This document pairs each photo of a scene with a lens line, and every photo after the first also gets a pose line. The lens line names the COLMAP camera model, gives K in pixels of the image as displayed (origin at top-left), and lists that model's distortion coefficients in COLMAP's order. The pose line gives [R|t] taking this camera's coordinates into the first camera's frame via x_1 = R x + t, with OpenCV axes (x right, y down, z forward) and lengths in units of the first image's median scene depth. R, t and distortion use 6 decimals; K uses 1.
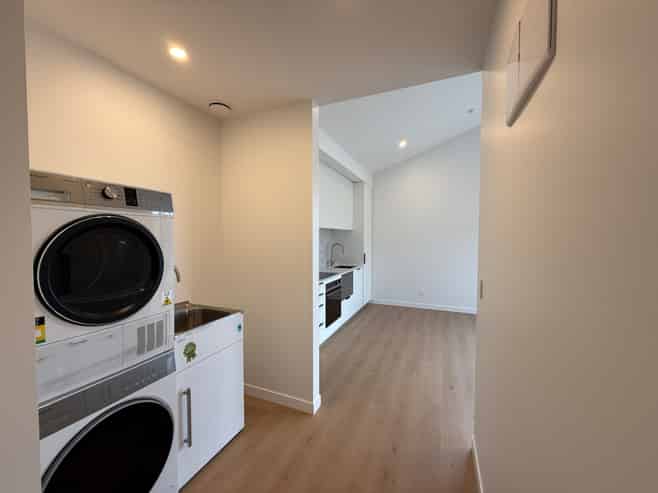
lens RADIAL K [[264.6, 0, 324.5], [0, 264.6, 235.7], [0, 0, 1]] dist [0.002508, 0.000155]
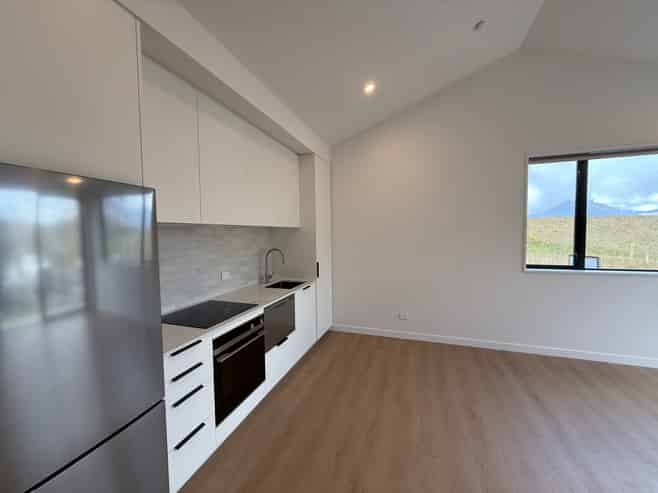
lens RADIAL K [[264.6, 0, 327.1], [0, 264.6, 246.8], [0, 0, 1]] dist [0.002508, 0.000155]
pose [[0.996750, -0.031189, 0.074269, 0.134468], [0.027121, 0.998109, 0.055163, -0.007534], [-0.075849, -0.052970, 0.995711, 0.360813]]
